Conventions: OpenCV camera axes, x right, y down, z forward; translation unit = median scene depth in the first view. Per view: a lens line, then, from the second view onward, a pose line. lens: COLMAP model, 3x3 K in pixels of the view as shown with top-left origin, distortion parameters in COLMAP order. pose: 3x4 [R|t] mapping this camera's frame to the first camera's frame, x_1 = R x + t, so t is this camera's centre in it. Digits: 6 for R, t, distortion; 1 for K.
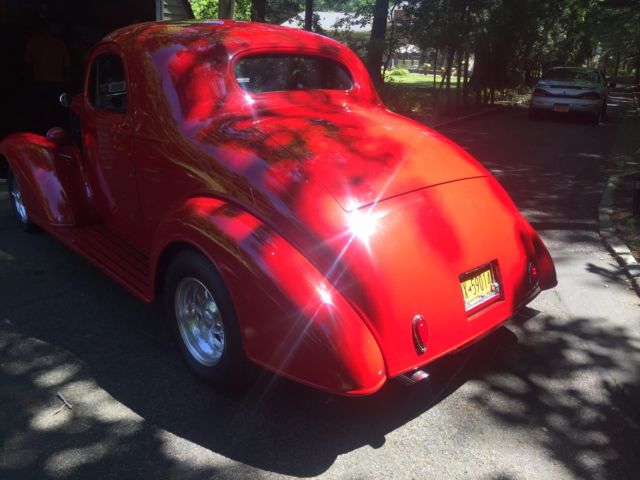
lens RADIAL K [[528.2, 0, 326.6], [0, 528.2, 242.2], [0, 0, 1]] dist [0.040115, -0.042616]
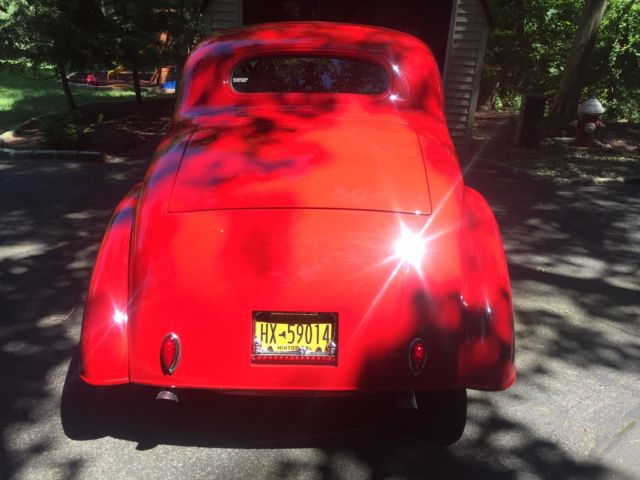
lens RADIAL K [[528.2, 0, 320.4], [0, 528.2, 236.3], [0, 0, 1]] dist [0.040115, -0.042616]
pose [[0.725437, 0.216939, -0.653207, 0.684446], [-0.222169, 0.972035, 0.076091, -0.115494], [0.651447, 0.089923, 0.753346, 0.326075]]
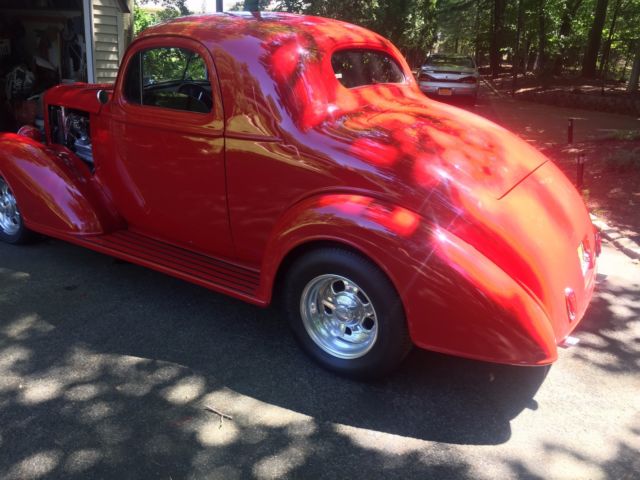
lens RADIAL K [[528.2, 0, 319.8], [0, 528.2, 240.9], [0, 0, 1]] dist [0.040115, -0.042616]
pose [[0.968120, -0.079582, 0.237509, -0.437088], [0.073088, 0.996674, 0.036037, -0.030216], [-0.239587, -0.017529, 0.970717, 0.019895]]
